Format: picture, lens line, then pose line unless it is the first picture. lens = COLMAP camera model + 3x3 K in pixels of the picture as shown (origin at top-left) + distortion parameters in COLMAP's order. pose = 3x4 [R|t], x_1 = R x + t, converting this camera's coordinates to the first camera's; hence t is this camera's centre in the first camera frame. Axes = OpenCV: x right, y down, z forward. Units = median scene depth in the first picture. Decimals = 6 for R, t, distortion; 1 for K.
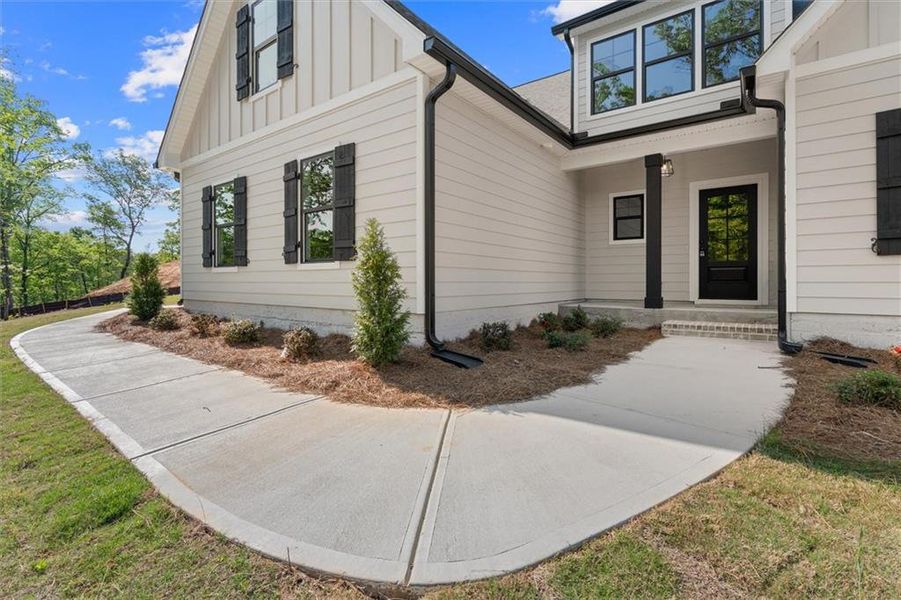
lens RADIAL K [[409.2, 0, 458.0], [0, 409.2, 276.5], [0, 0, 1]] dist [0.000195, 0.001090]
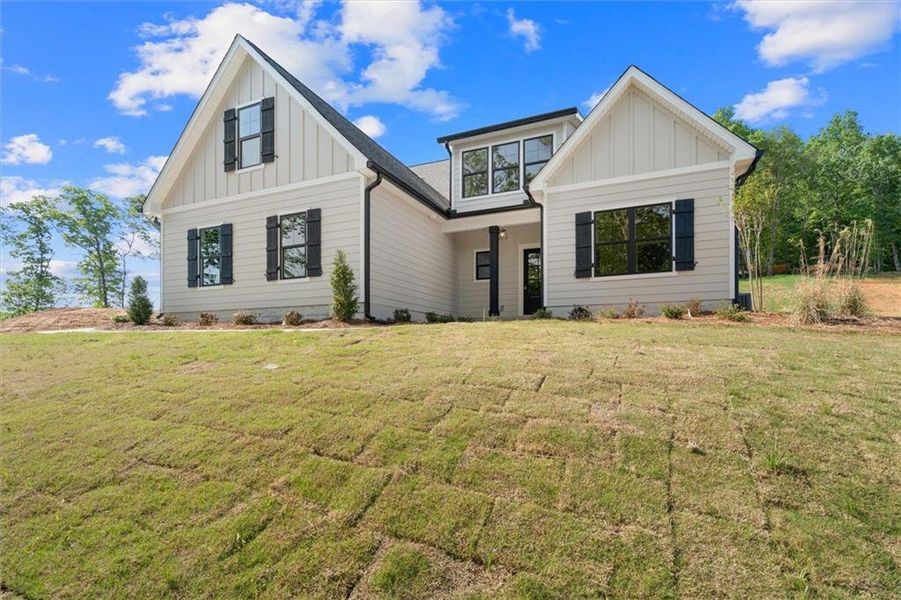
lens RADIAL K [[409.2, 0, 448.7], [0, 409.2, 338.1], [0, 0, 1]] dist [0.000195, 0.001090]
pose [[0.975333, 0.002898, 0.220719, -0.083626], [-0.001959, 0.999988, -0.004470, 0.186127], [-0.220729, 0.003927, 0.975327, -0.655245]]
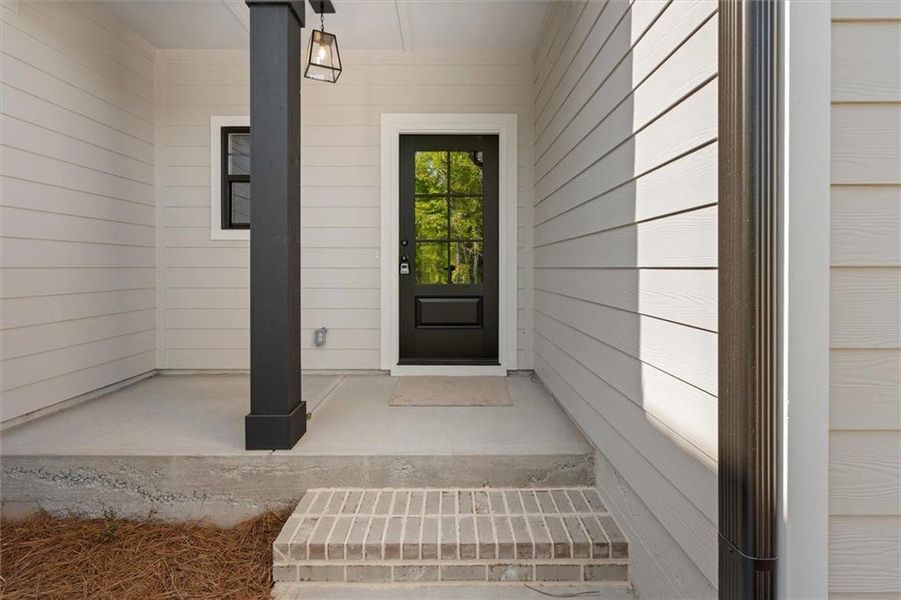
lens RADIAL K [[409.2, 0, 452.8], [0, 409.2, 265.3], [0, 0, 1]] dist [0.000195, 0.001090]
pose [[0.796305, 0.001265, 0.604894, 0.451133], [-0.004617, 0.999981, 0.003987, -0.077822], [-0.604878, -0.005968, 0.796296, 0.749182]]
